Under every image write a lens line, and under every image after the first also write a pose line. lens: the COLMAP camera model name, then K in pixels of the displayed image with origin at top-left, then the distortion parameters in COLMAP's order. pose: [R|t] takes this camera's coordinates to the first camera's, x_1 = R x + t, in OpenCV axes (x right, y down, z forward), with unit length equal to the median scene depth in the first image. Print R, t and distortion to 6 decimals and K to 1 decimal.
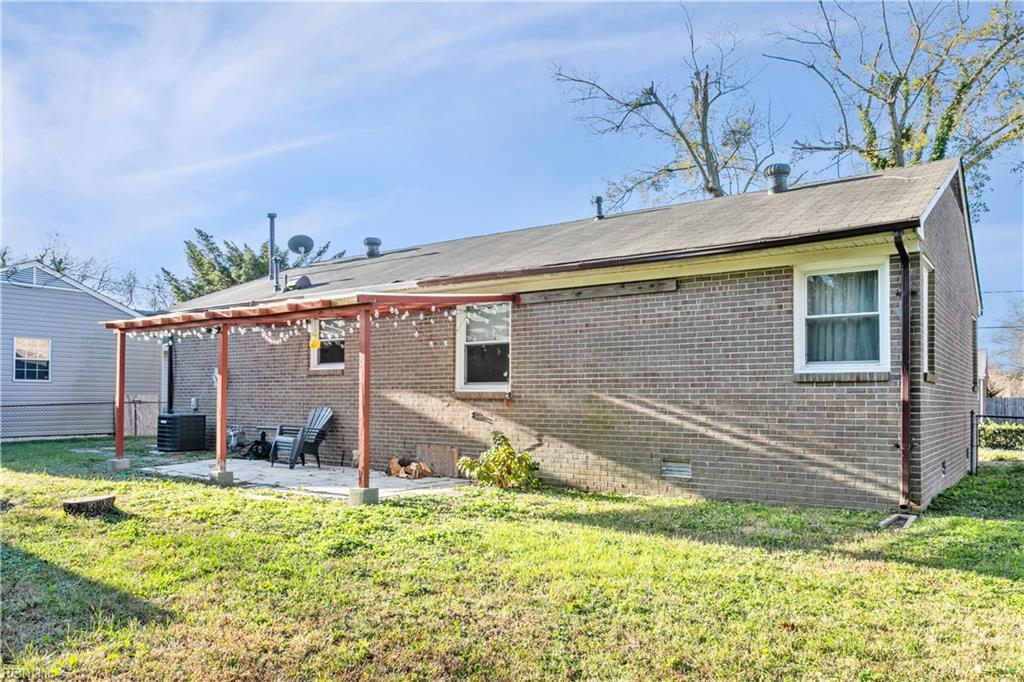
lens RADIAL K [[738.3, 0, 508.1], [0, 738.3, 384.7], [0, 0, 1]] dist [0.002003, -0.000233]
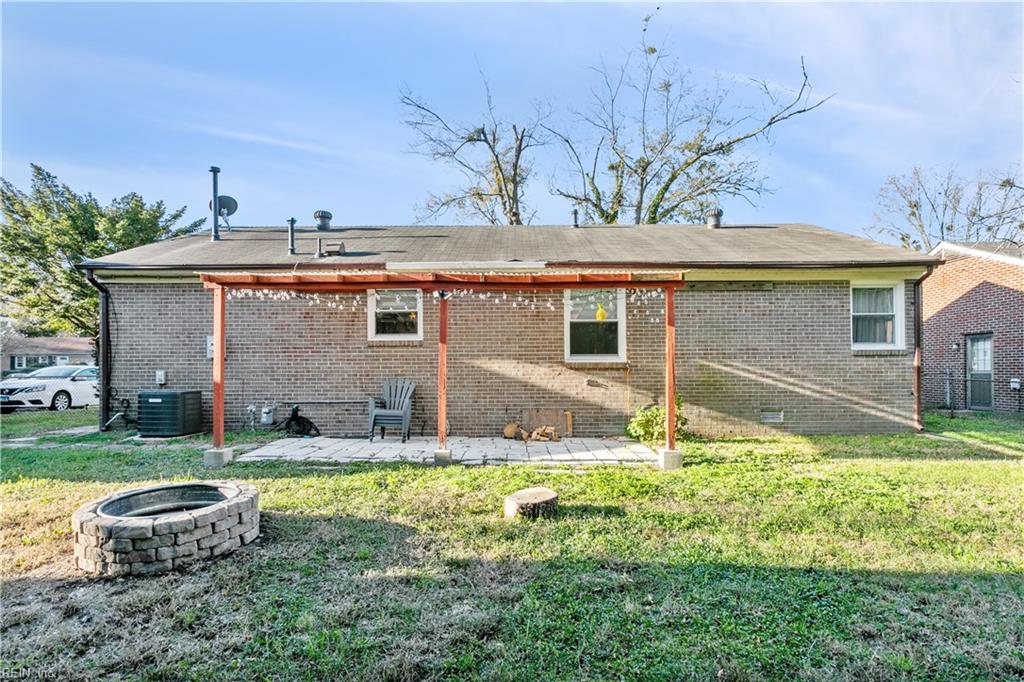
lens RADIAL K [[541.9, 0, 513.1], [0, 541.9, 367.7], [0, 0, 1]] dist [-0.007898, 0.000598]
pose [[0.807752, -0.009387, 0.589447, -0.704165], [-0.002876, 0.999799, 0.019864, 0.001741], [-0.589515, -0.017741, 0.807563, 0.407280]]
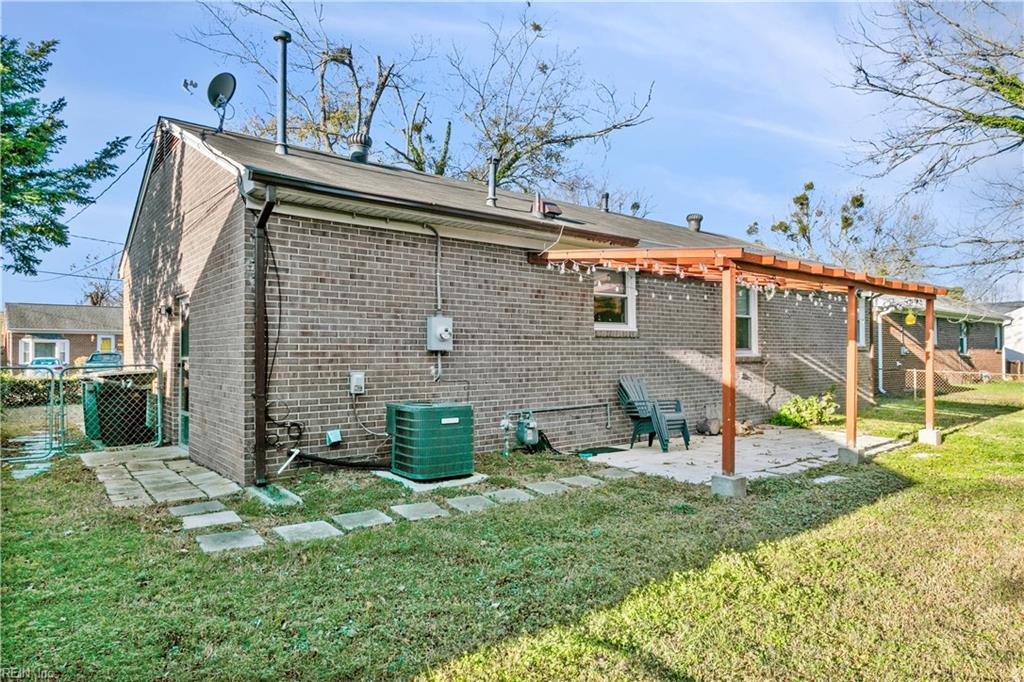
lens RADIAL K [[620.7, 0, 512.0], [0, 620.7, 341.0], [0, 0, 1]] dist [-0.003990, 0.000891]
pose [[0.248234, 0.008135, 0.968666, -1.225674], [-0.018895, 0.999815, -0.003555, -0.004926], [-0.968516, -0.017420, 0.248342, 1.208167]]
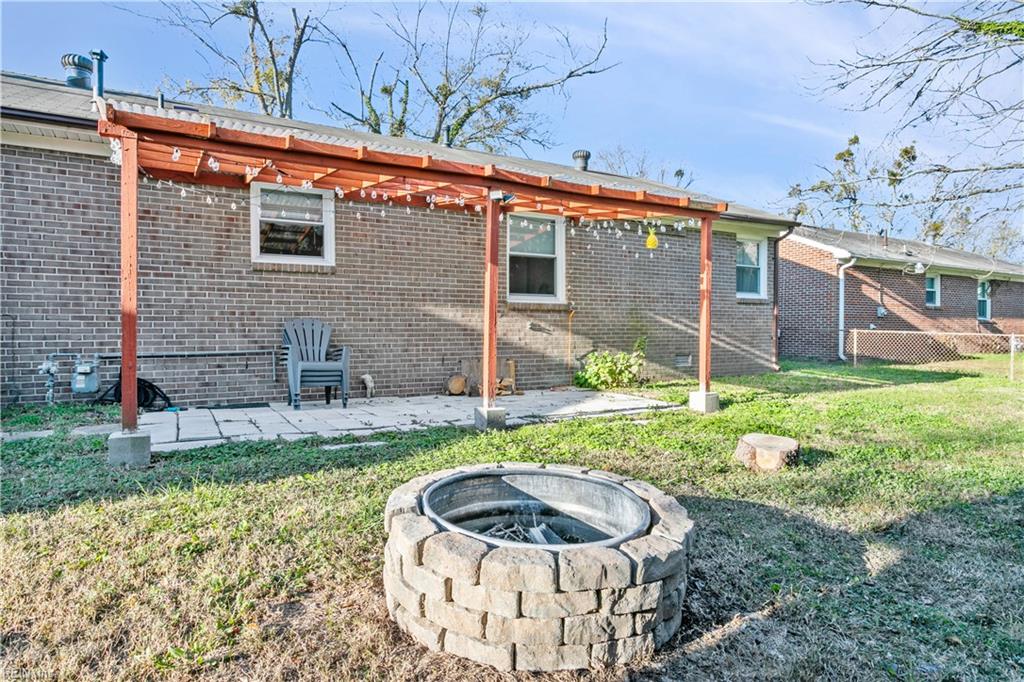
lens RADIAL K [[592.8, 0, 512.0], [0, 592.8, 341.0], [0, 0, 1]] dist [-0.008158, 0.001090]
pose [[0.396501, -0.026863, 0.917641, -0.867425], [-0.018112, 0.999148, 0.037075, 0.034989], [-0.917856, -0.031320, 0.395677, 0.761254]]
